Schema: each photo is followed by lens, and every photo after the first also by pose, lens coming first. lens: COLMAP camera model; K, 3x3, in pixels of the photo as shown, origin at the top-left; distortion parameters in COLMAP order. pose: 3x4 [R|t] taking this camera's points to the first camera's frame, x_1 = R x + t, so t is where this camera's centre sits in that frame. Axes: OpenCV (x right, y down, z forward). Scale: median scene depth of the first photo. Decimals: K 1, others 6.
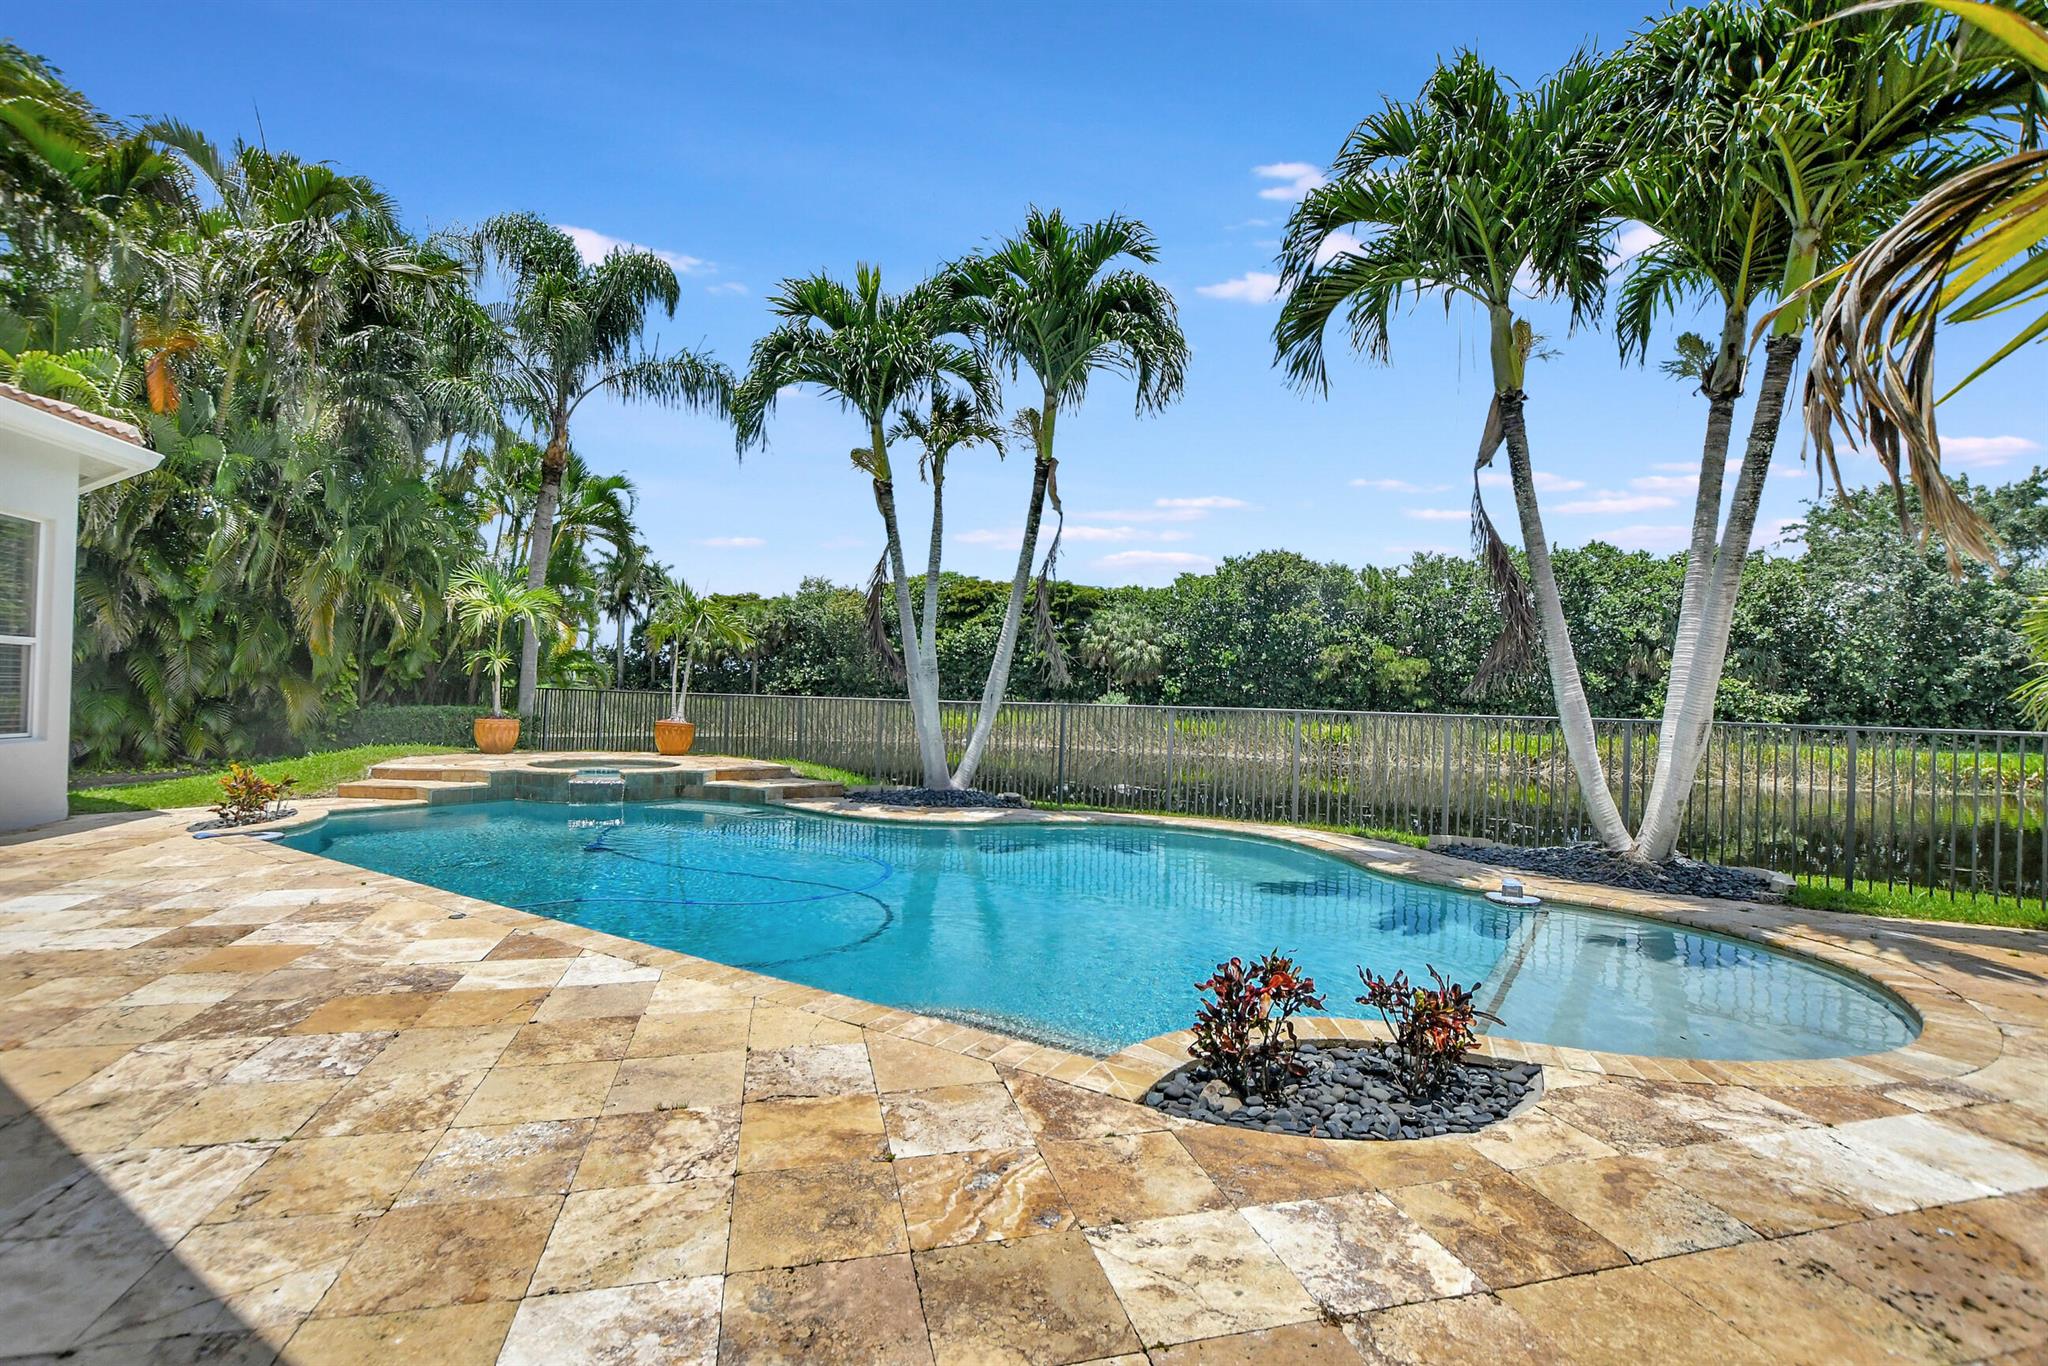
lens RADIAL K [[906.0, 0, 984.5], [0, 906.0, 695.8], [0, 0, 1]] dist [-0.034261, 0.007495]
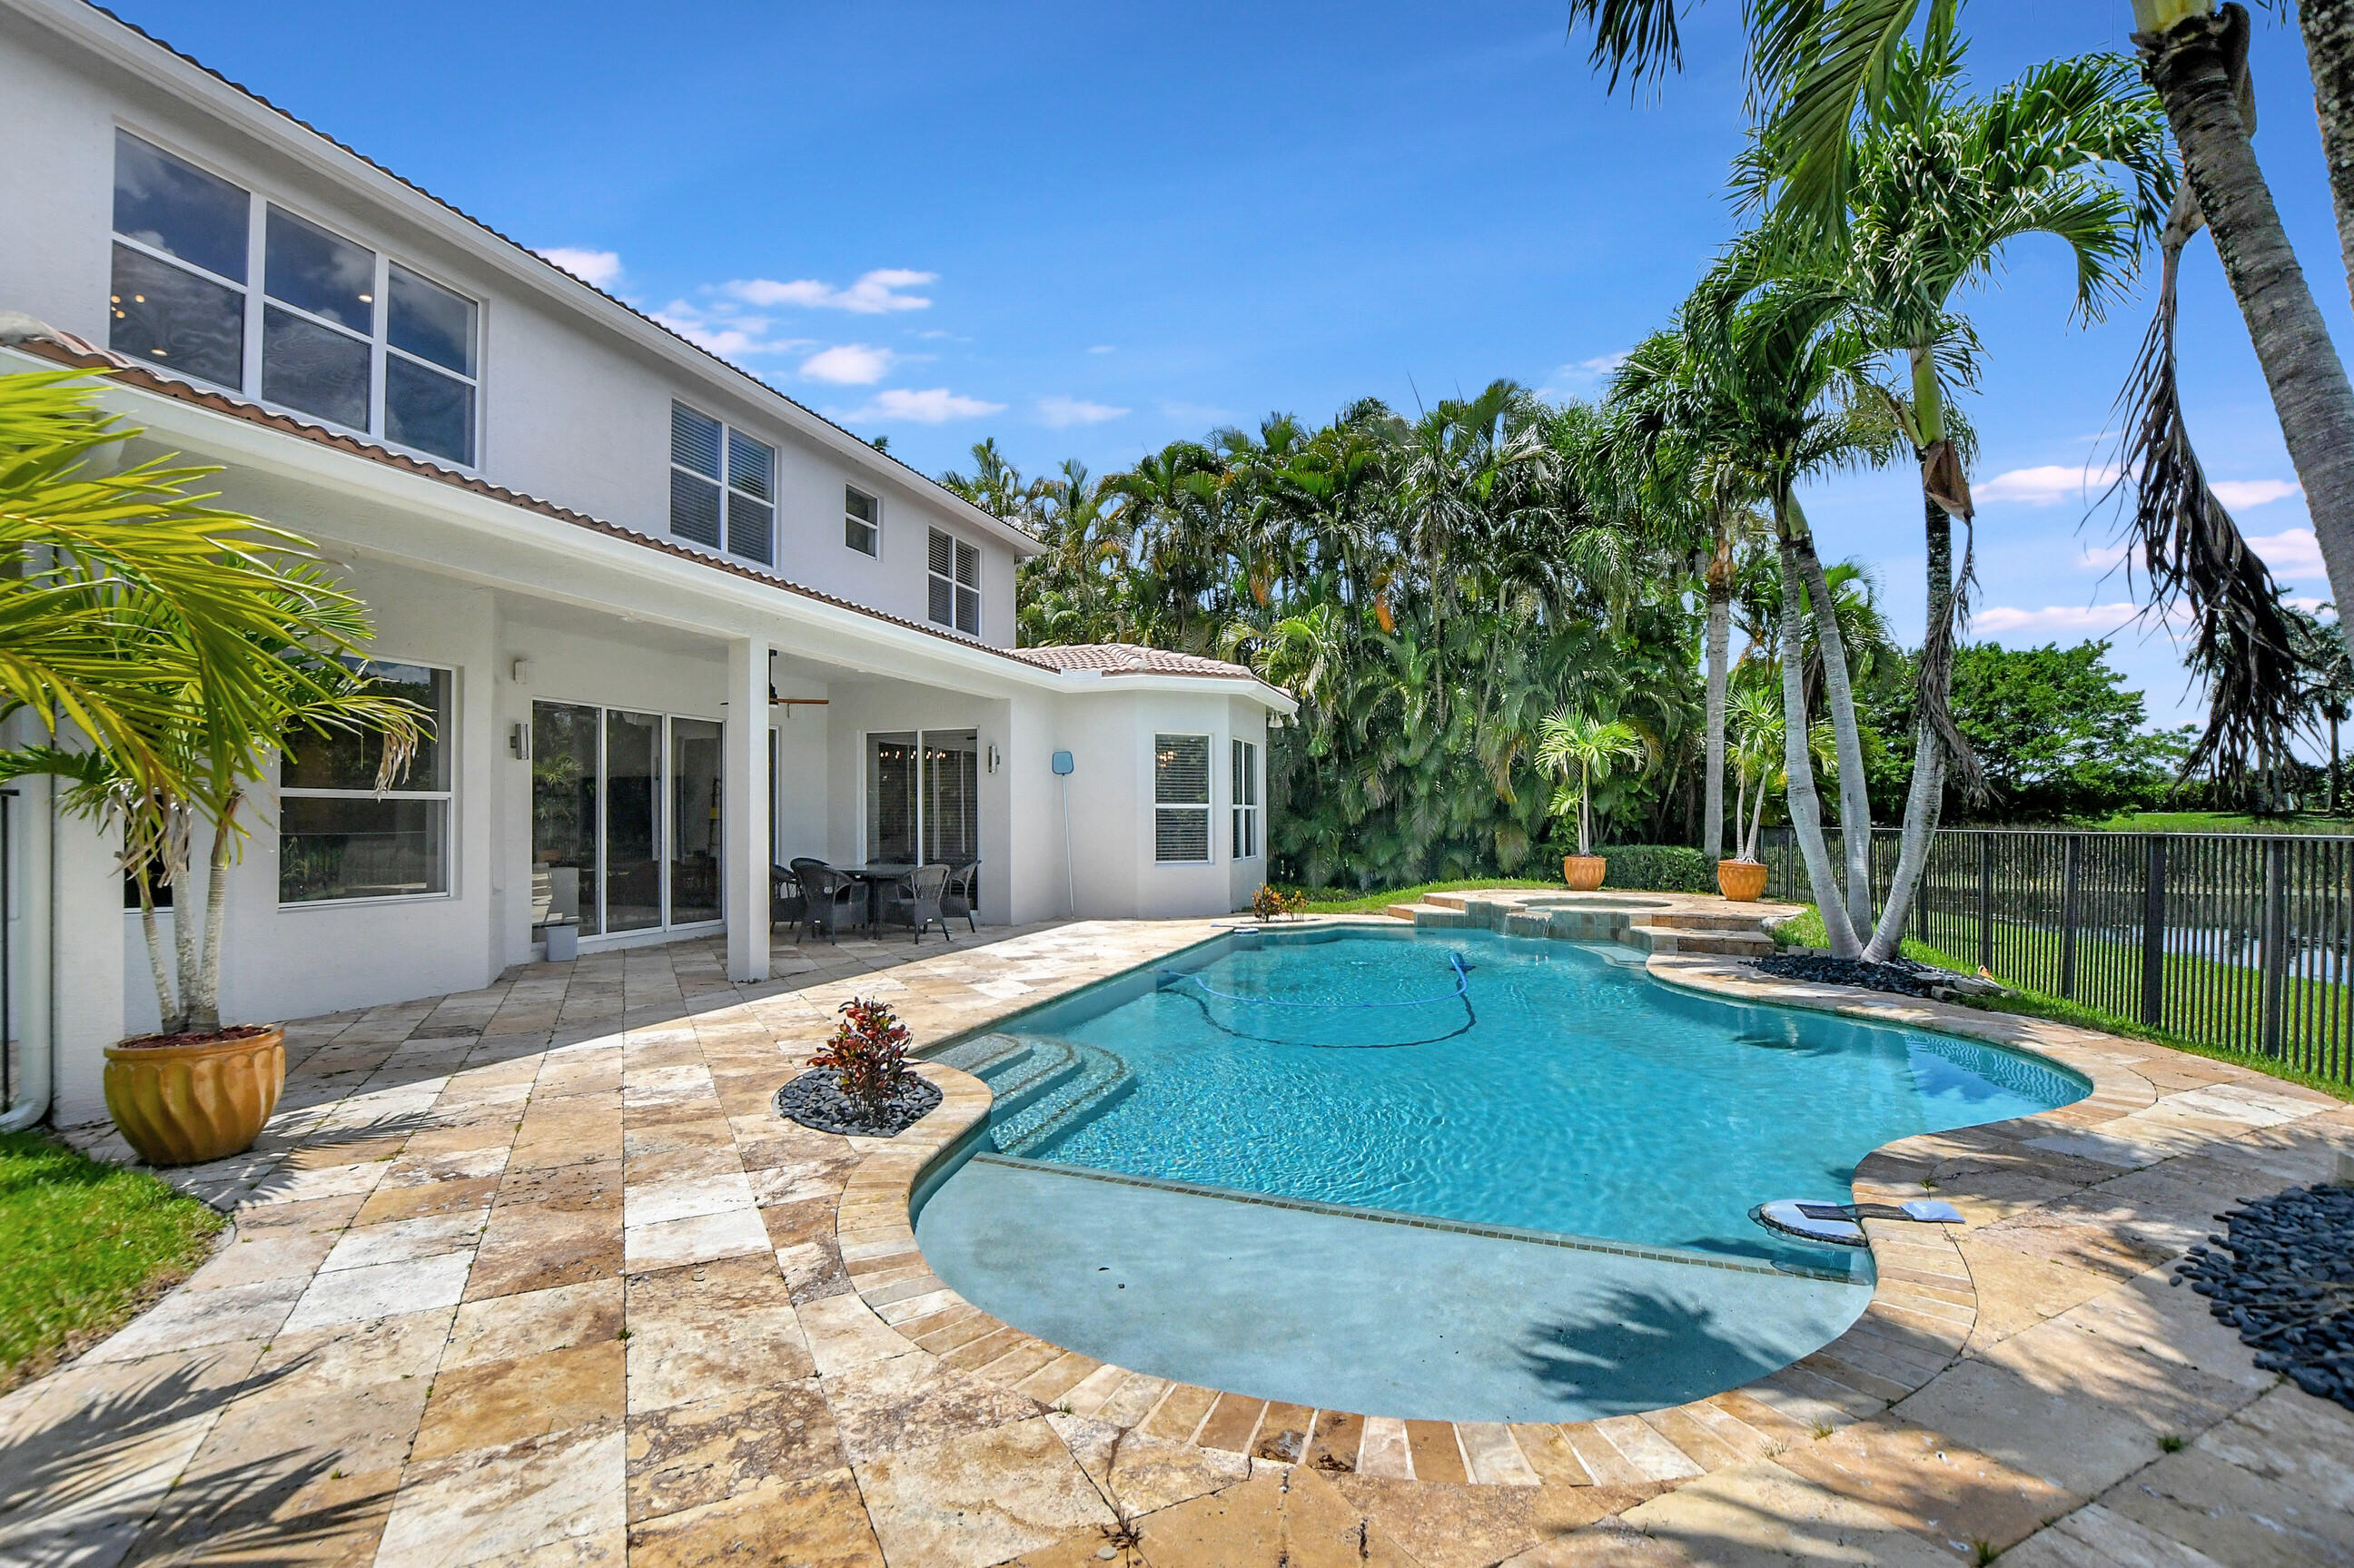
lens RADIAL K [[1072.0, 0, 1155.9], [0, 1072.0, 767.8], [0, 0, 1]] dist [-0.029883, 0.000447]
pose [[0.229314, -0.075764, -0.970399, 0.594652], [0.007480, 0.997074, -0.076079, 0.015881], [0.973324, 0.010187, 0.229210, 0.295335]]
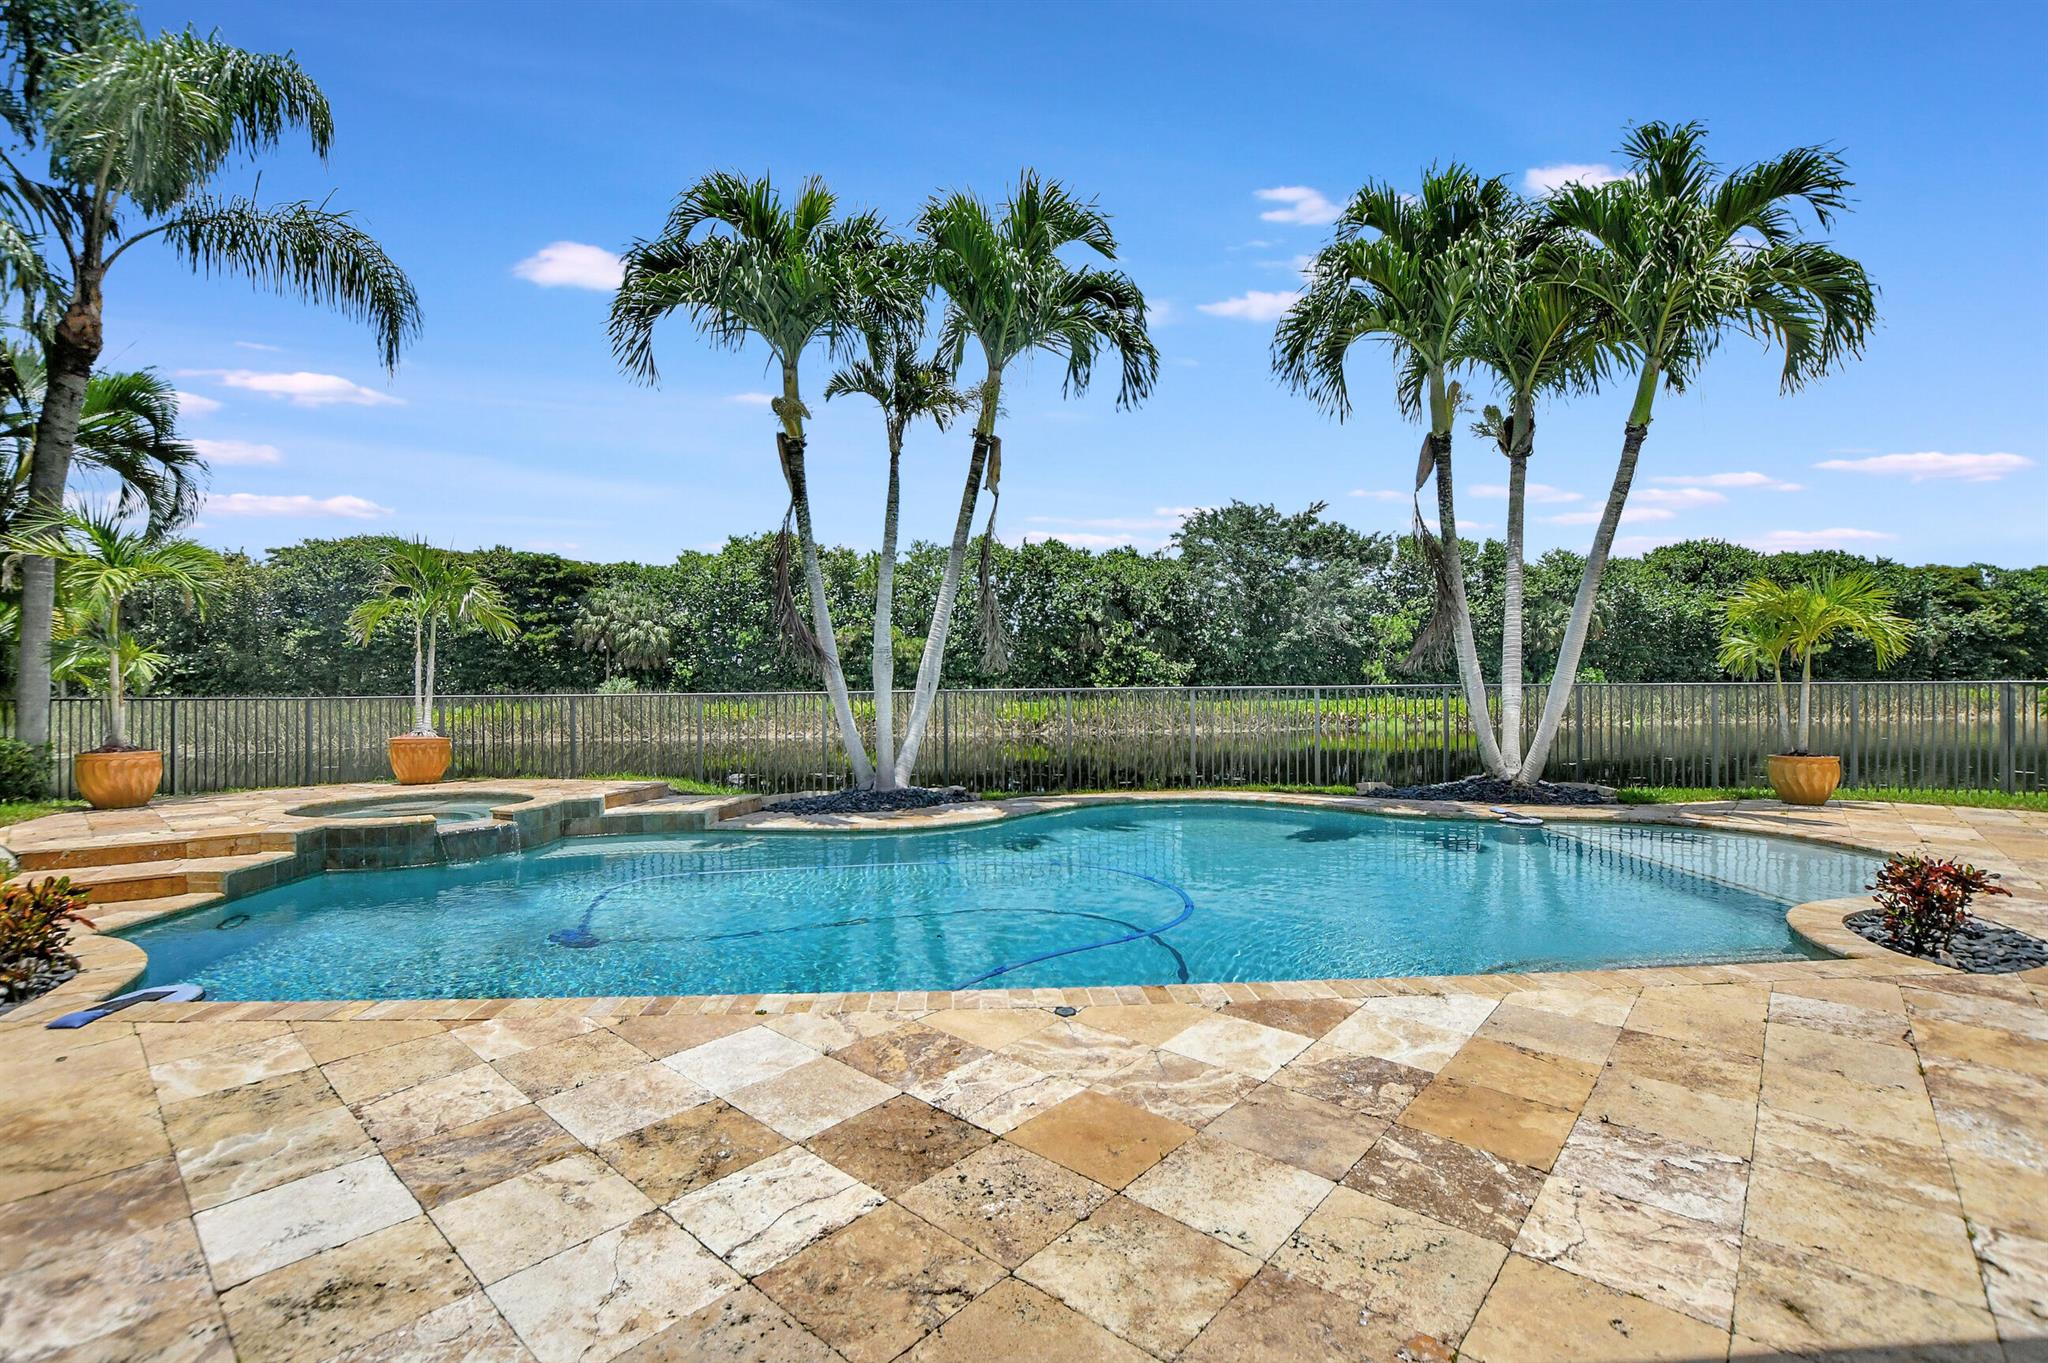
lens RADIAL K [[908.9, 0, 1006.7], [0, 908.9, 684.0], [0, 0, 1]] dist [-0.027566, 0.000493]
pose [[0.823898, -0.036357, 0.565570, -0.464525], [0.031620, 0.999335, 0.018178, -0.014890], [-0.565855, 0.002907, 0.824500, 0.189832]]
